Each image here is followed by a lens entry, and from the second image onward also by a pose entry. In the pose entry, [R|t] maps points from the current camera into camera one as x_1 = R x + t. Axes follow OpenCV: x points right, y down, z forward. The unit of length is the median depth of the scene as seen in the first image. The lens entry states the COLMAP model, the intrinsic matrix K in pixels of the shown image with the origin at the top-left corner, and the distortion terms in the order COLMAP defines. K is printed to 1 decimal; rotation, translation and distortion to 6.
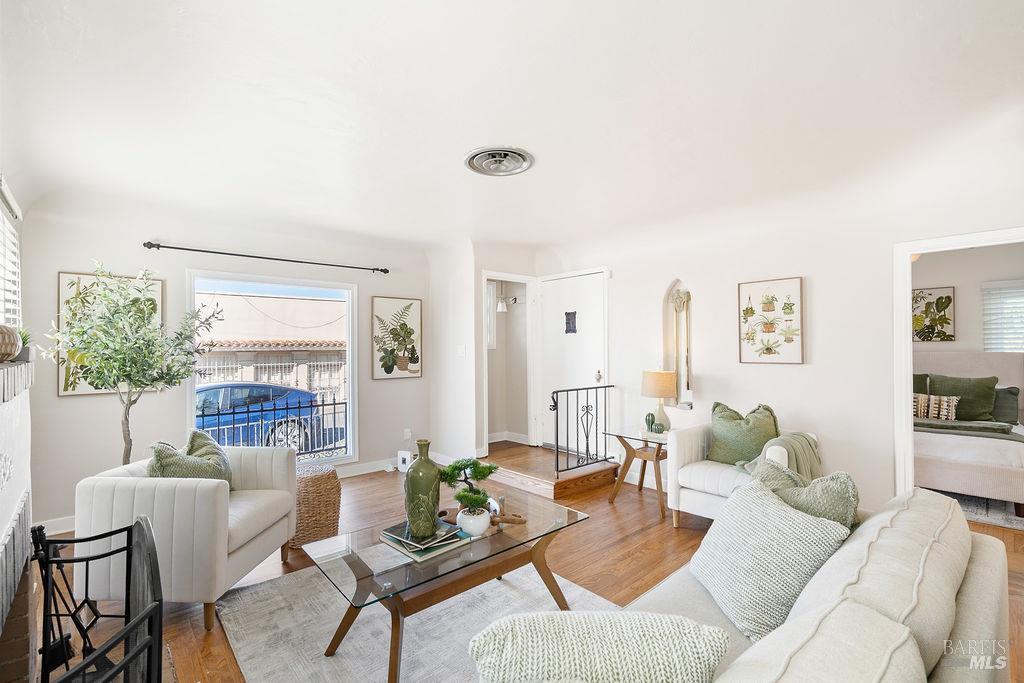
lens RADIAL K [[463.7, 0, 512.0], [0, 463.7, 341.5], [0, 0, 1]] dist [-0.000843, 0.000105]
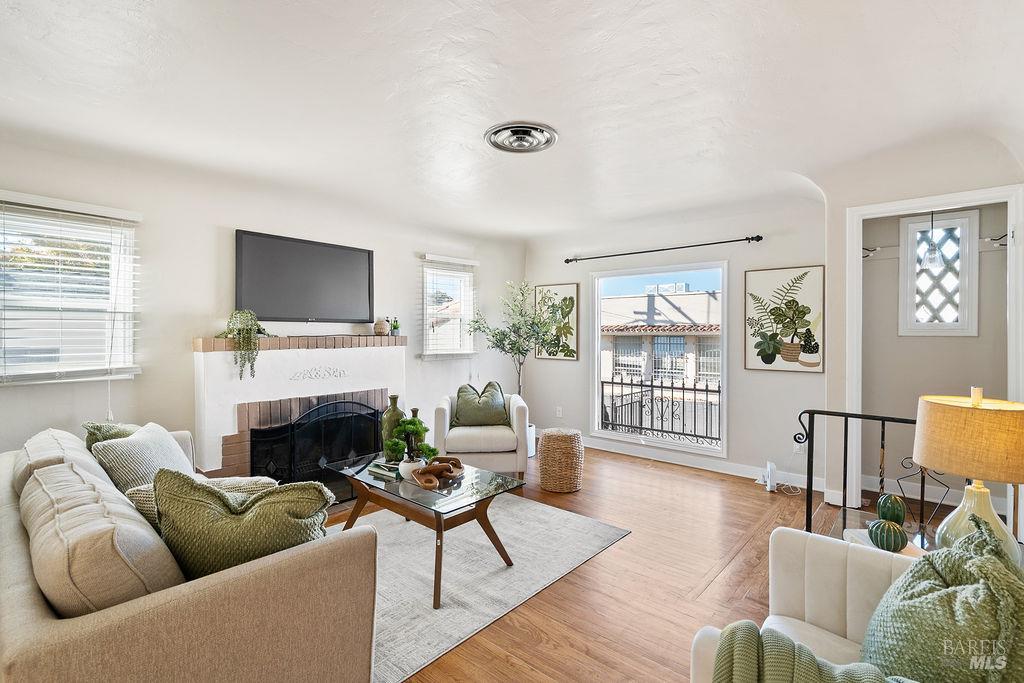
lens RADIAL K [[472.3, 0, 509.3], [0, 472.3, 333.3], [0, 0, 1]] dist [-0.000866, -0.000031]
pose [[0.112697, 0.011363, -0.993564, 0.622280], [0.007508, 0.999896, 0.012287, 0.003089], [0.993601, -0.008845, 0.112600, 0.571404]]
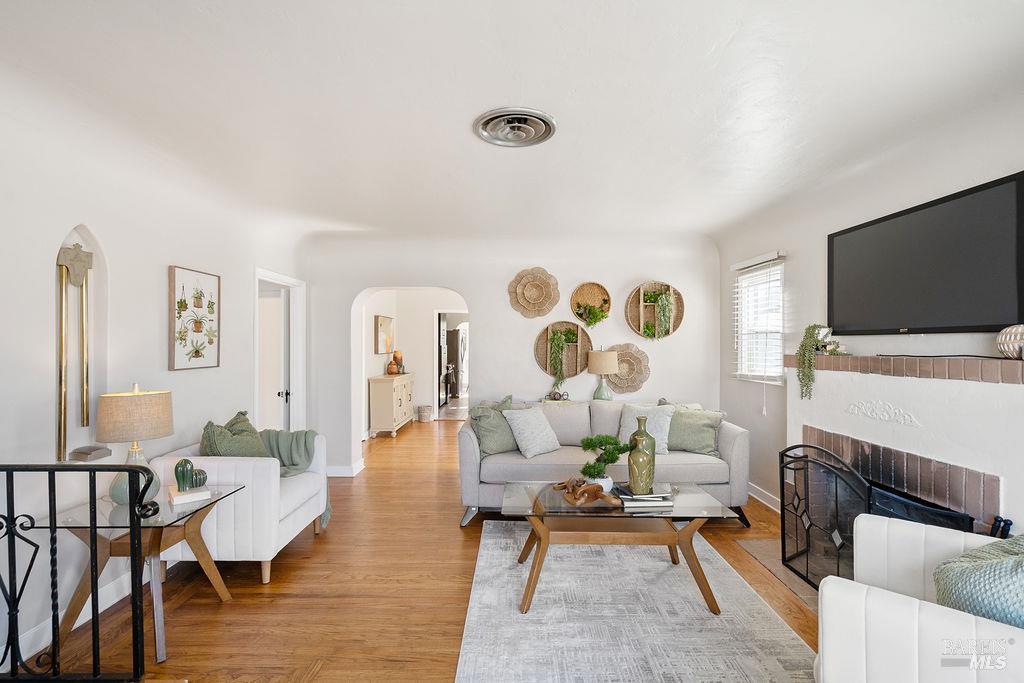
lens RADIAL K [[463.7, 0, 512.0], [0, 463.7, 341.5], [0, 0, 1]] dist [-0.000843, 0.000105]
pose [[-0.744075, 0.013769, 0.667954, -0.387845], [-0.001924, 0.999739, -0.022752, 0.013683], [-0.668093, -0.018214, -0.743855, 1.078595]]
